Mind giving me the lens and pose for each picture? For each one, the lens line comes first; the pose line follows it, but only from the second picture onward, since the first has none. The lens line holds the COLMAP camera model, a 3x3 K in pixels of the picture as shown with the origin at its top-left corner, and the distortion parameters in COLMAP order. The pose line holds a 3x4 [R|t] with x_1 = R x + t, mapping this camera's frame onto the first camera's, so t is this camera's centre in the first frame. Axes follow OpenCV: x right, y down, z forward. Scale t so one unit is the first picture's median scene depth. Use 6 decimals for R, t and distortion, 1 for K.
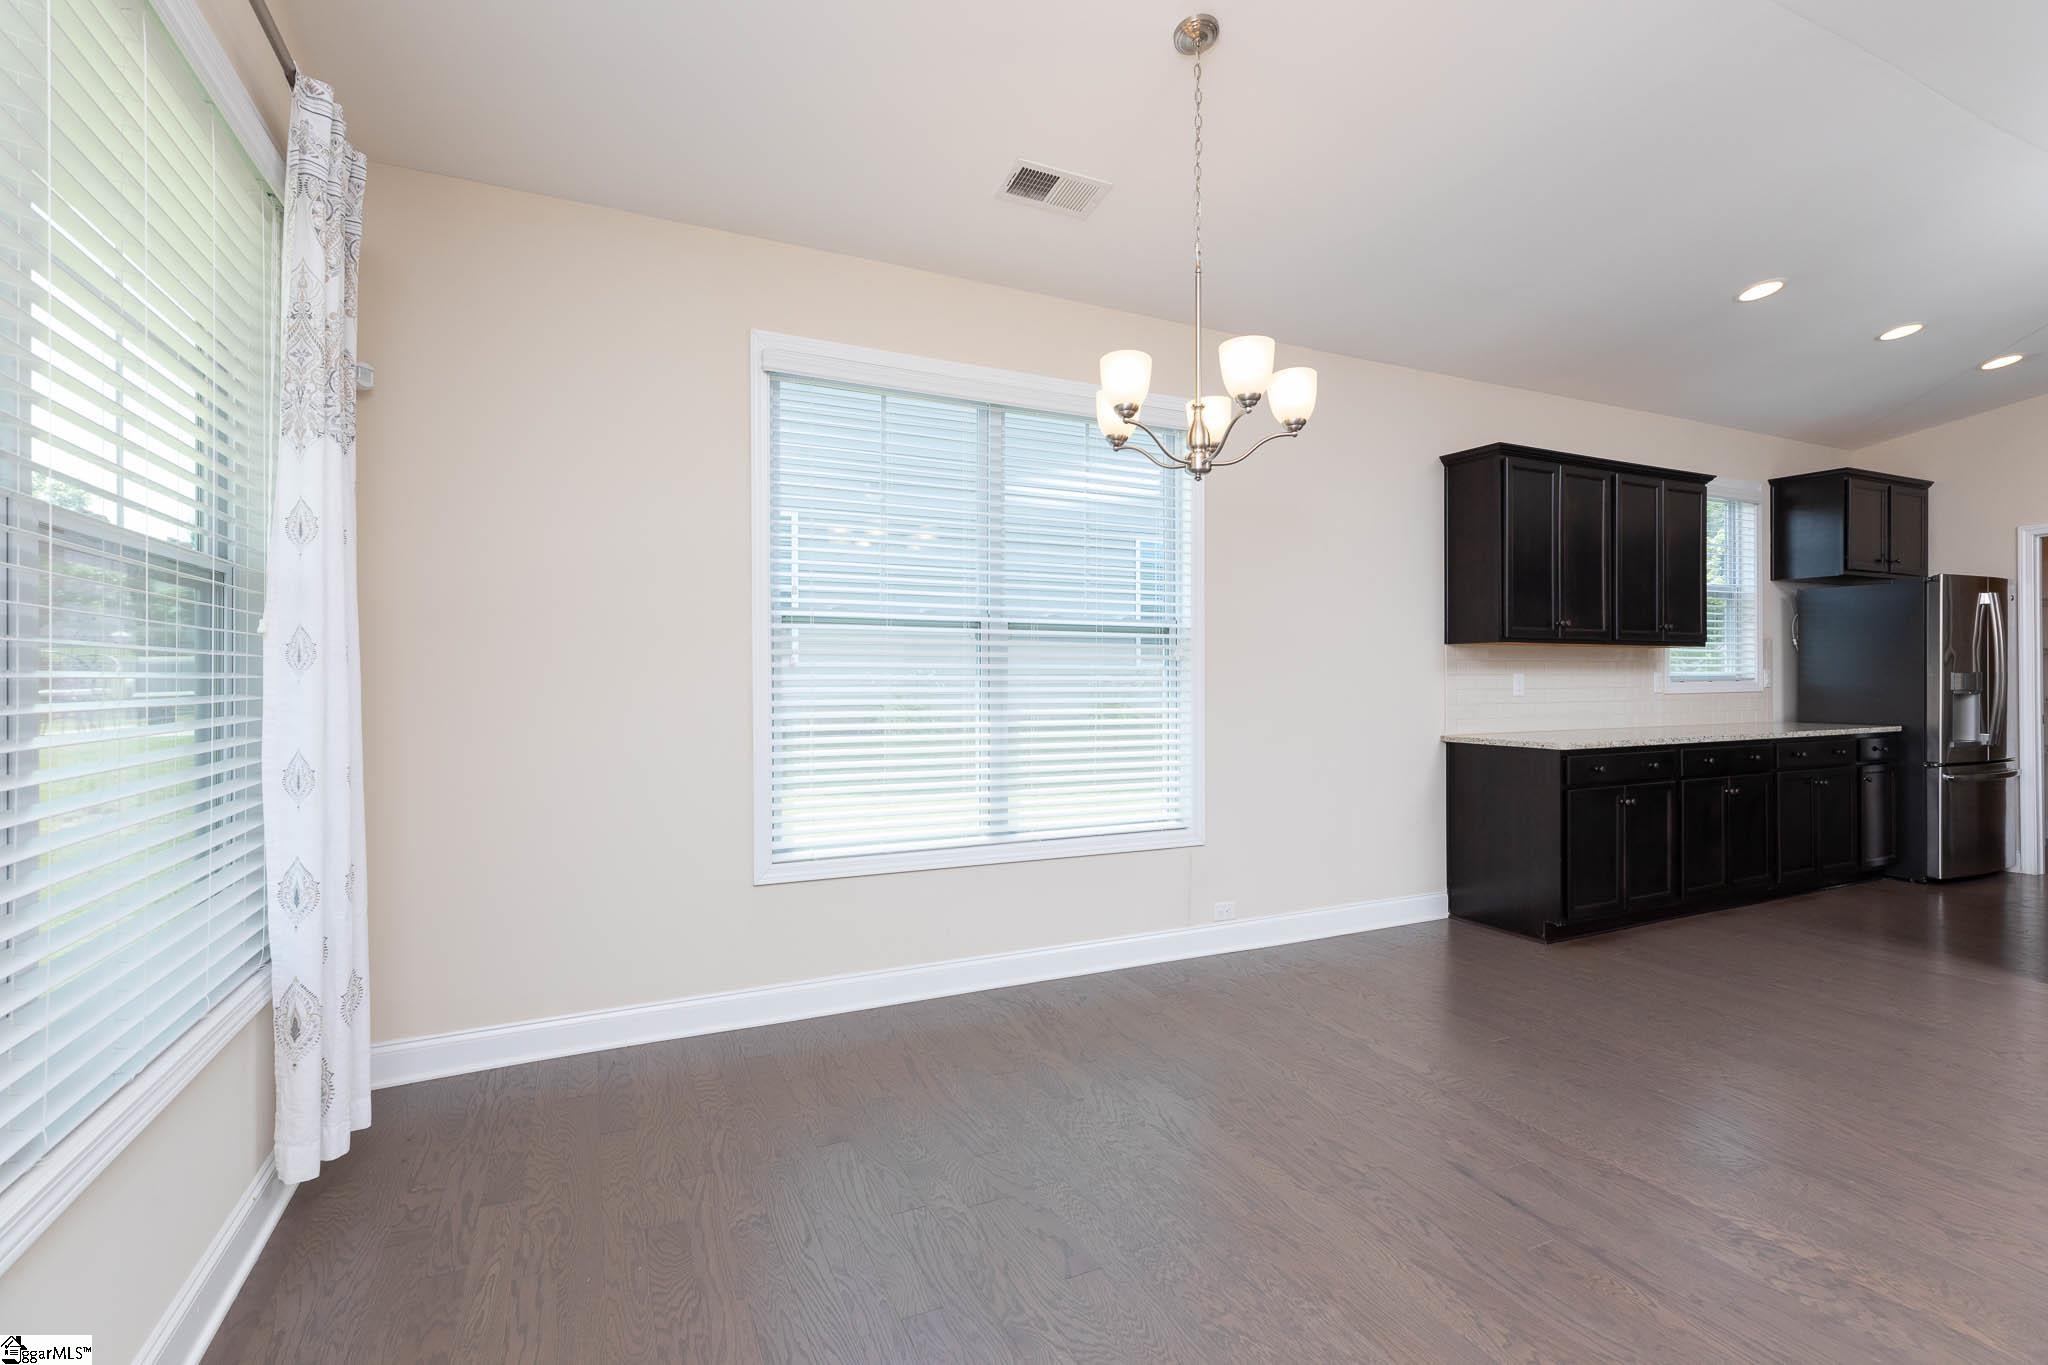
lens RADIAL K [[932.5, 0, 1029.4], [0, 932.5, 673.8], [0, 0, 1]] dist [0.007750, 0.001469]
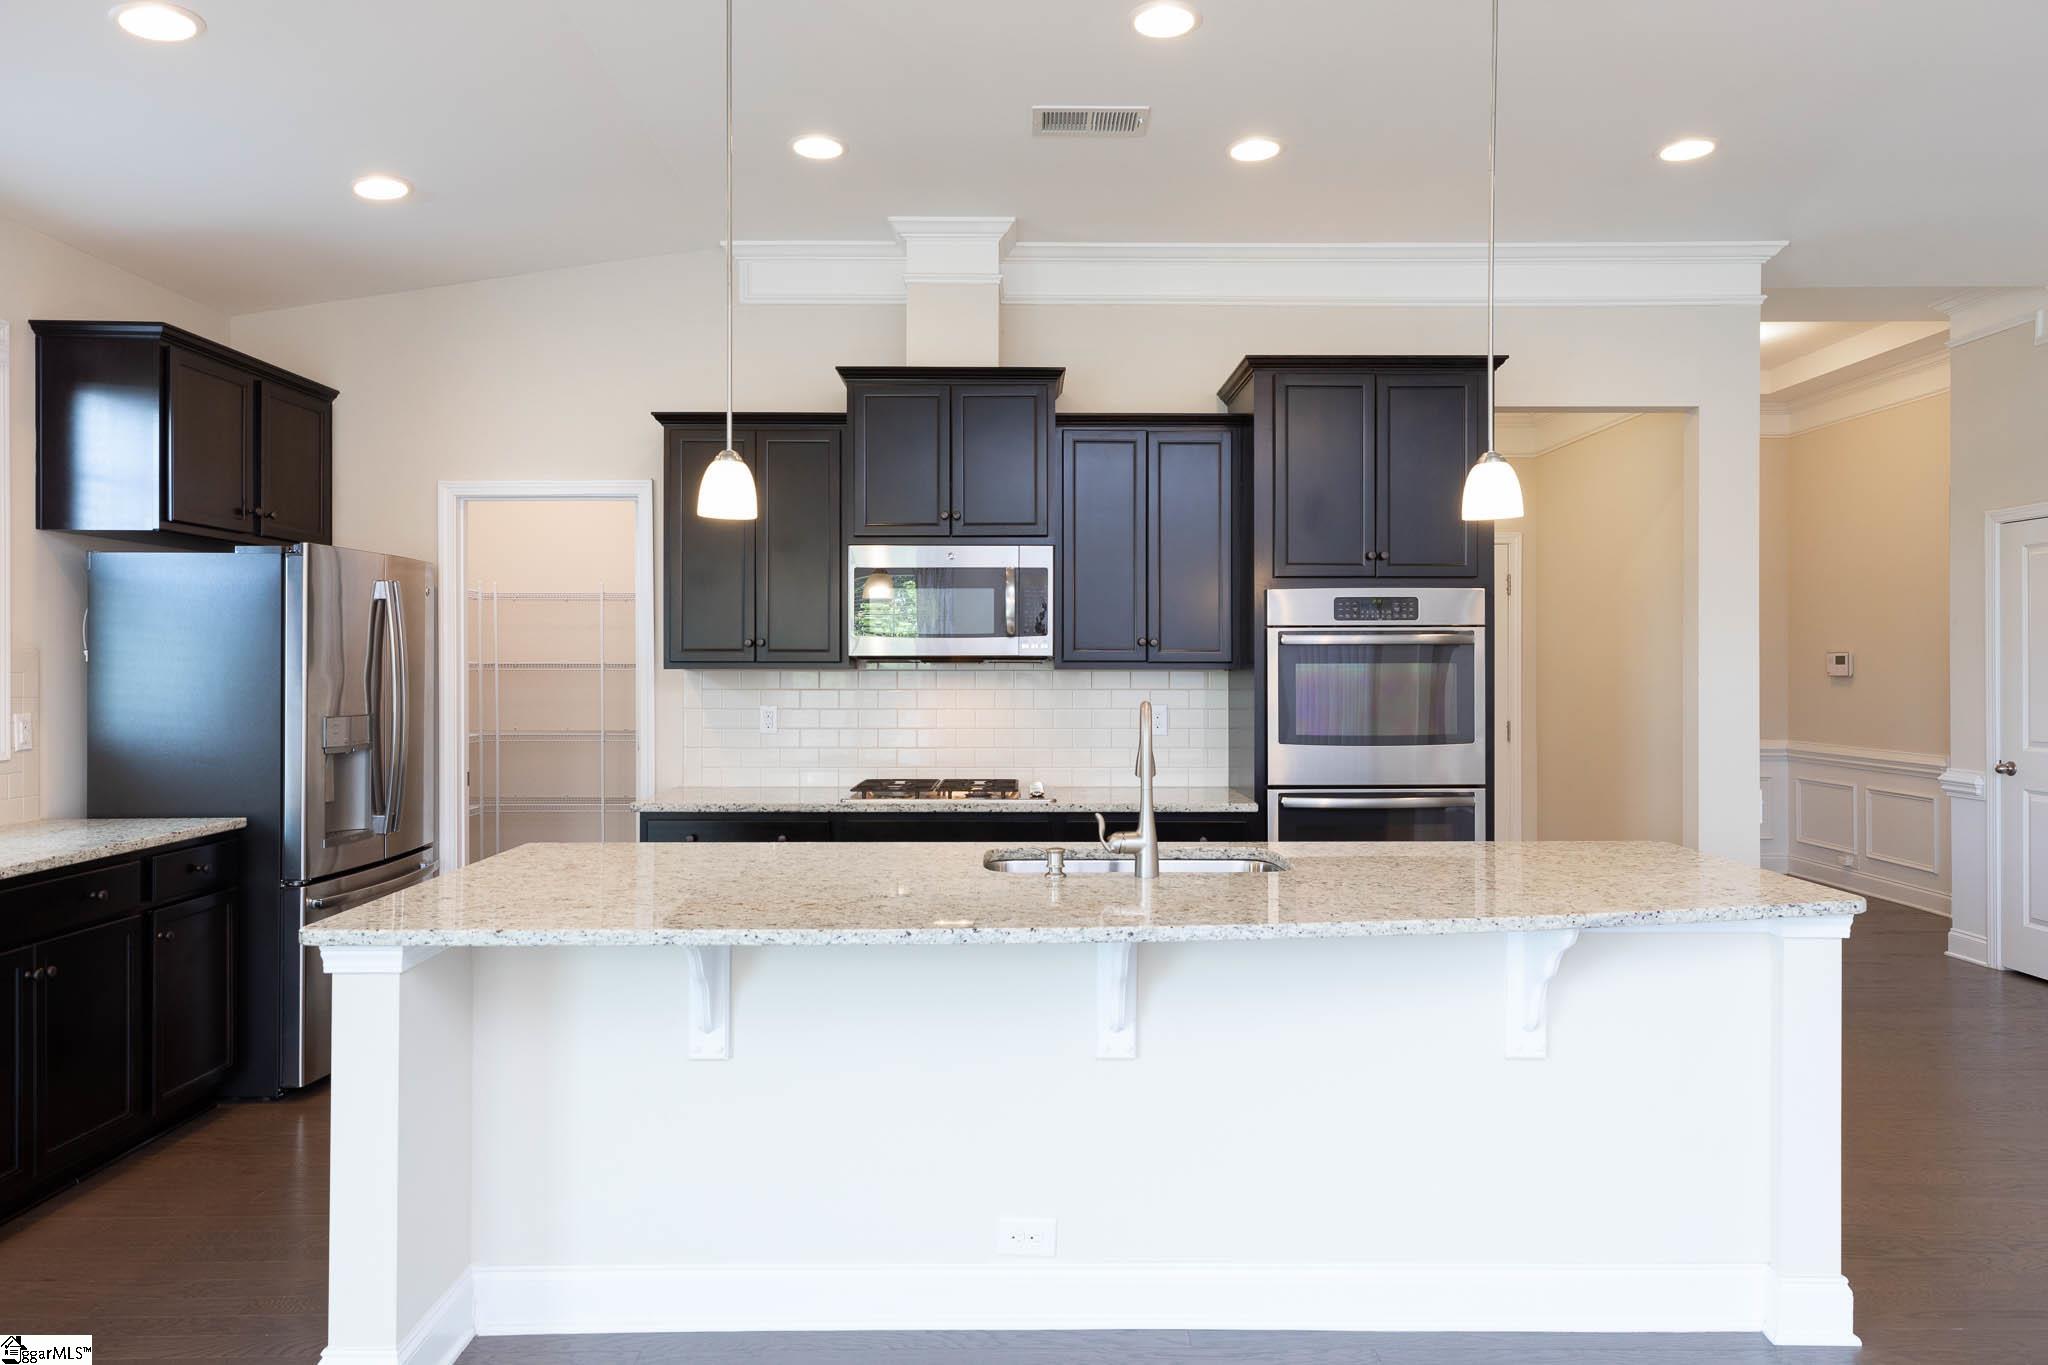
lens RADIAL K [[1317.6, 0, 1024.0], [0, 1317.6, 662.5], [0, 0, 1]] dist [0.006919, 0.012320]
pose [[0.430606, 0.003333, 0.902534, 0.509849], [-0.001520, 0.999994, -0.002968, -0.037783], [-0.902539, -0.000094, 0.430608, 0.314625]]
